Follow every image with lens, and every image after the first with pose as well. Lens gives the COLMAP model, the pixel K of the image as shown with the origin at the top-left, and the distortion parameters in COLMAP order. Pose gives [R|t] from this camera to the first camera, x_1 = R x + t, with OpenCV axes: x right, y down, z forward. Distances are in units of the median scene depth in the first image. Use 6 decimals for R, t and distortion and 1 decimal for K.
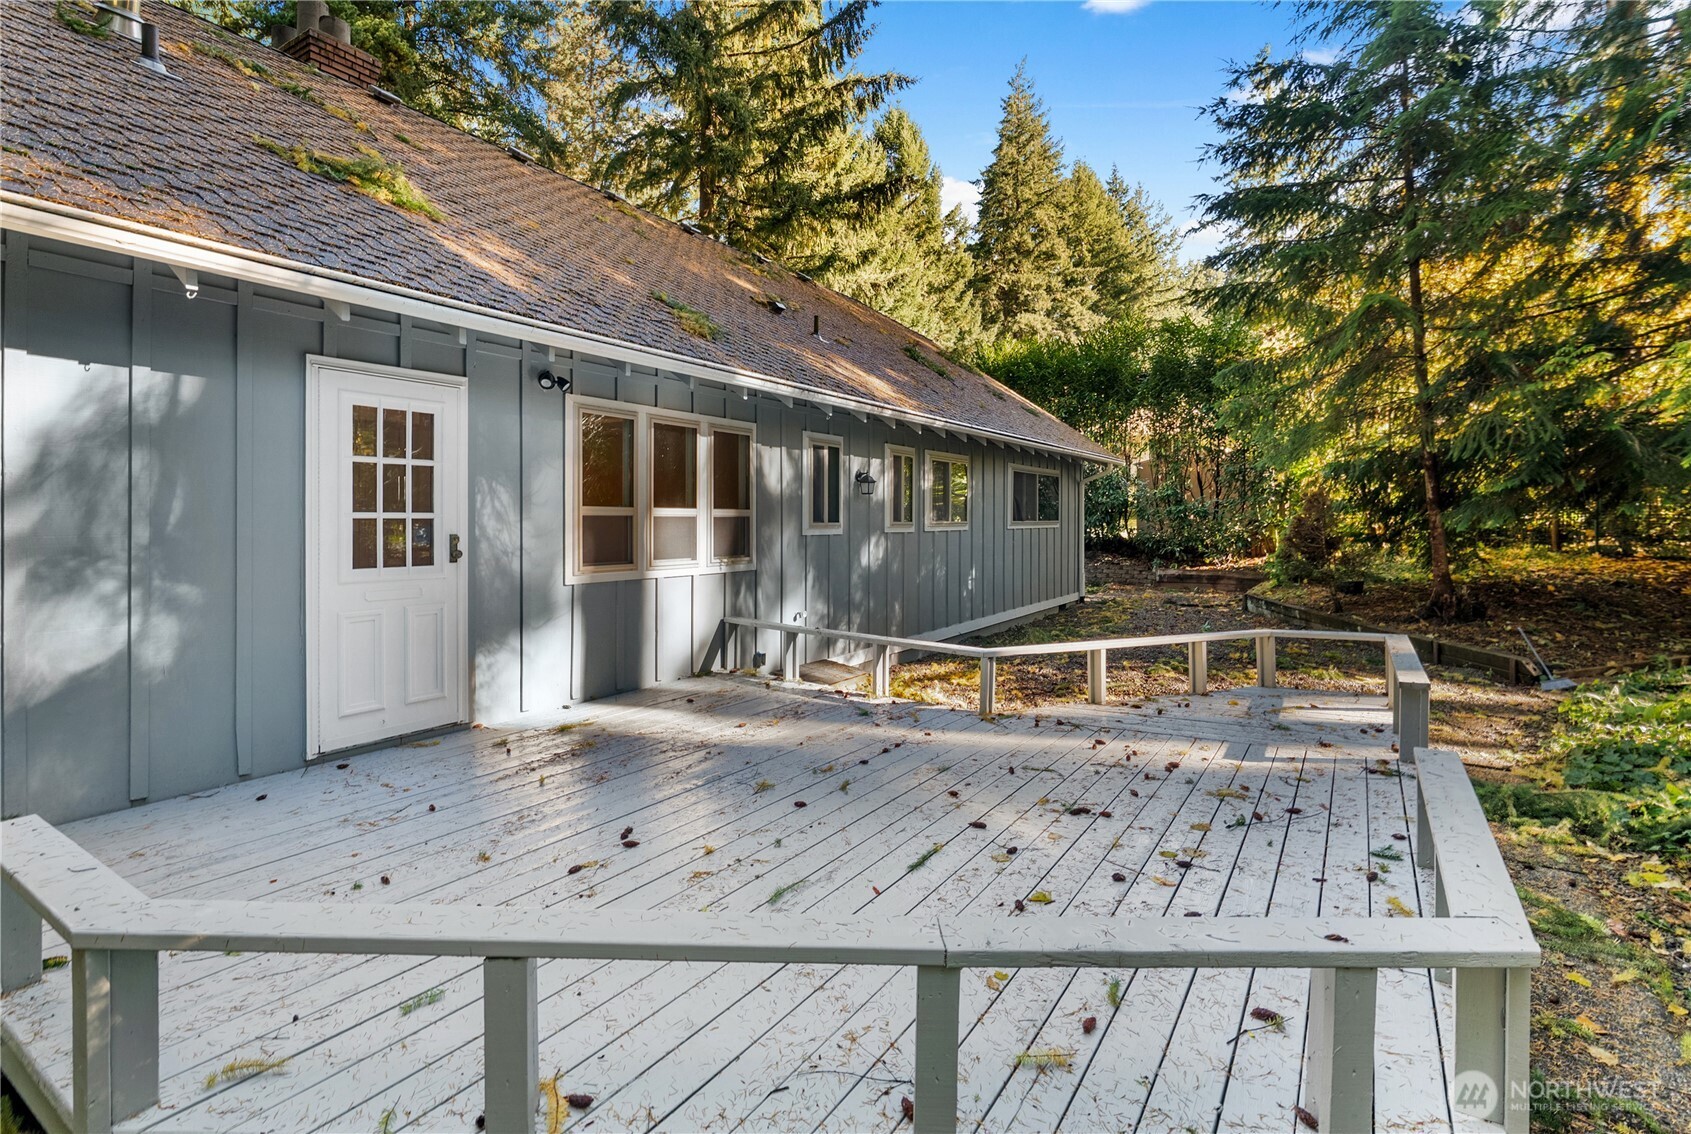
lens RADIAL K [[803.4, 0, 852.3], [0, 803.4, 503.1], [0, 0, 1]] dist [0.000331, 0.000468]
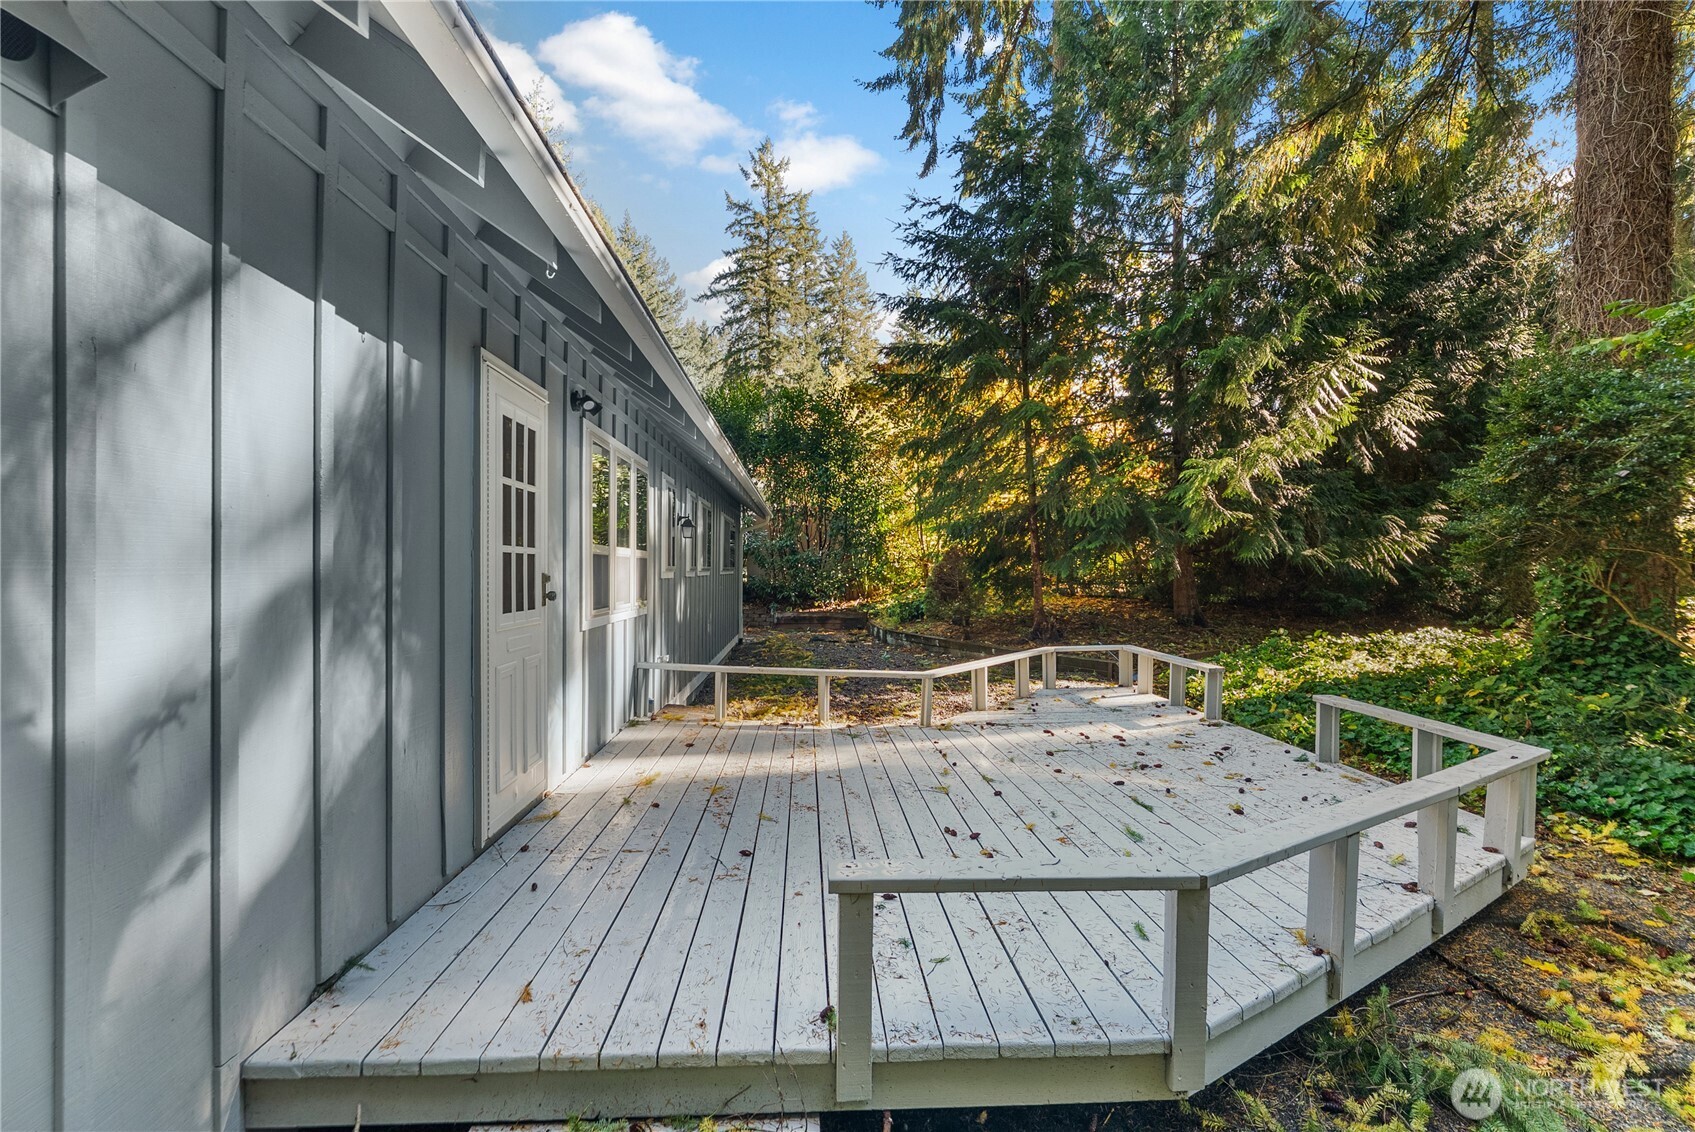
lens RADIAL K [[815.3, 0, 852.5], [0, 815.3, 563.7], [0, 0, 1]] dist [-0.002696, 0.000267]
pose [[0.814506, 0.011461, 0.580042, -0.540219], [-0.019711, 0.999774, 0.007924, 0.011940], [-0.579820, -0.017887, 0.814548, 0.070511]]
